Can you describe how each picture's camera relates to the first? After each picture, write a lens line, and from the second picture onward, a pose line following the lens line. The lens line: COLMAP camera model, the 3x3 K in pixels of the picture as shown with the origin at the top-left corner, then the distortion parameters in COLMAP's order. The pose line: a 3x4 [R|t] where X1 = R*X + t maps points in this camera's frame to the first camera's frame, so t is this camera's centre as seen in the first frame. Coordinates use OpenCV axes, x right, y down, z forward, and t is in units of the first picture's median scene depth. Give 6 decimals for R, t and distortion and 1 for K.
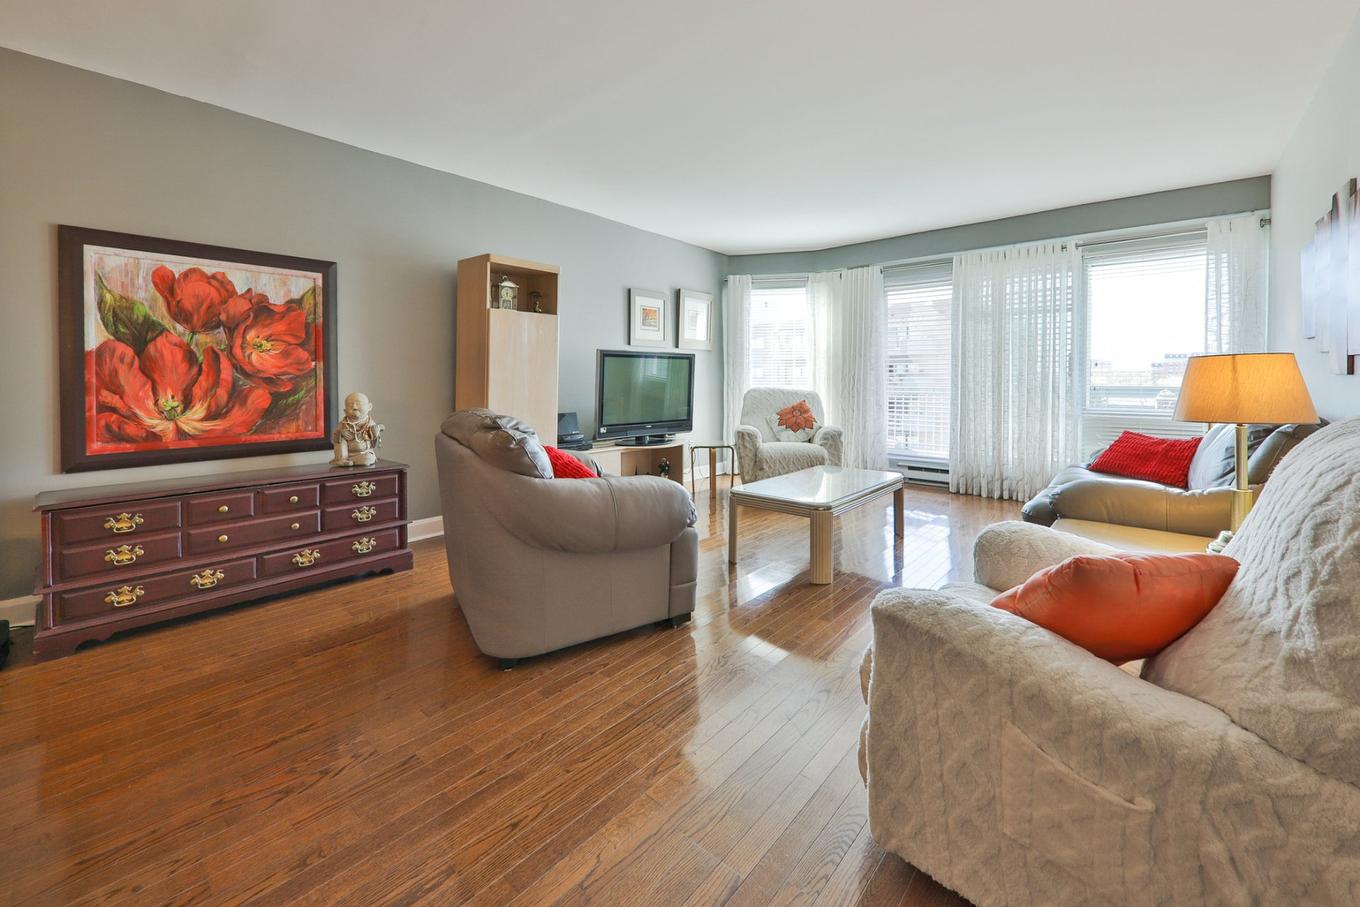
lens RADIAL K [[540.9, 0, 675.3], [0, 540.9, 389.8], [0, 0, 1]] dist [-0.000976, -0.000228]
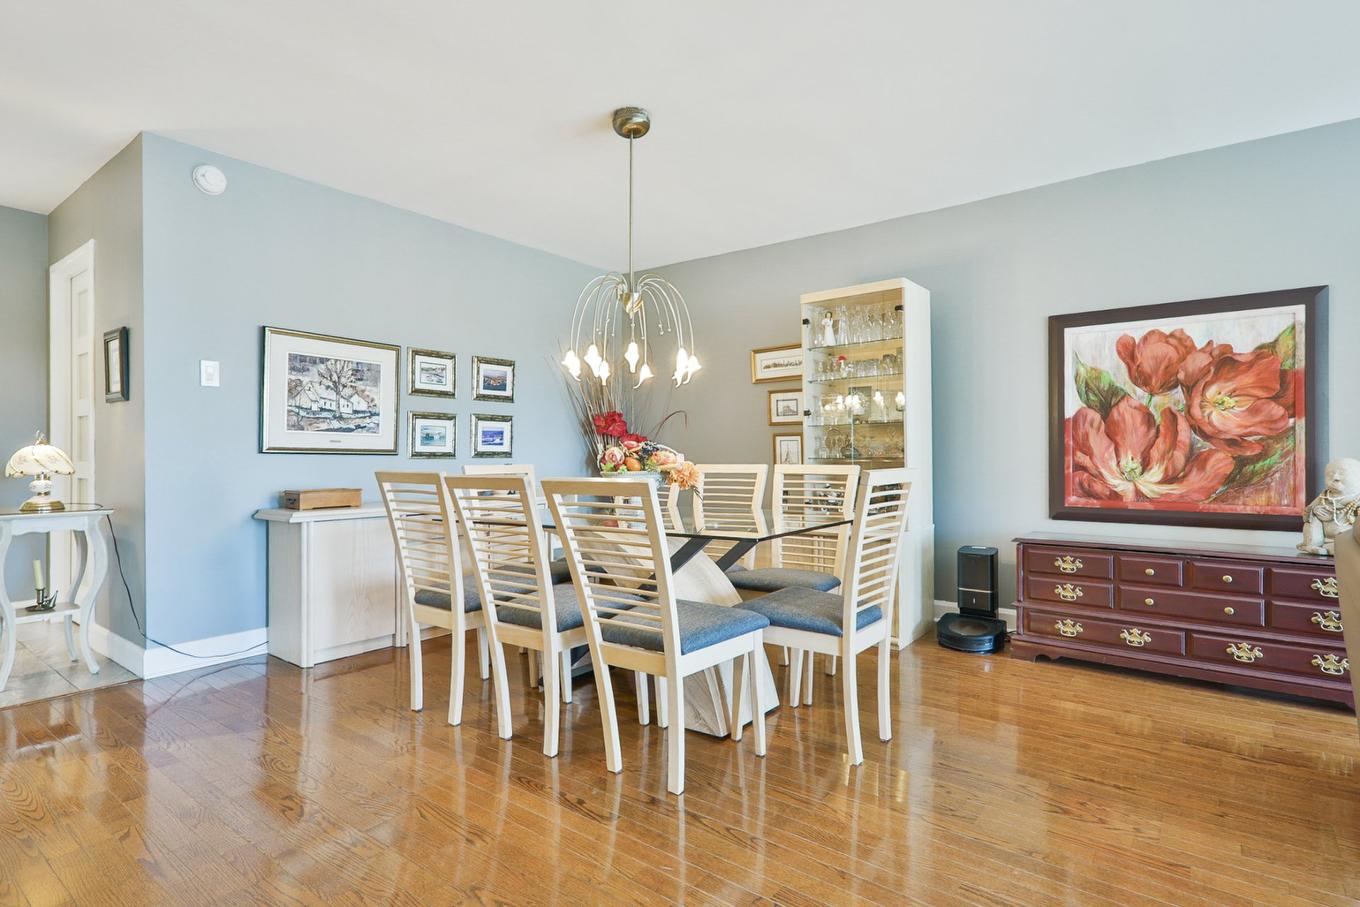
lens RADIAL K [[675.5, 0, 723.6], [0, 675.5, 446.7], [0, 0, 1]] dist [0.012733, -0.005788]
pose [[0.130105, -0.005479, -0.991485, 0.244424], [-0.016186, 0.999840, -0.007649, 0.012290], [0.991368, 0.017043, 0.129995, 0.054673]]
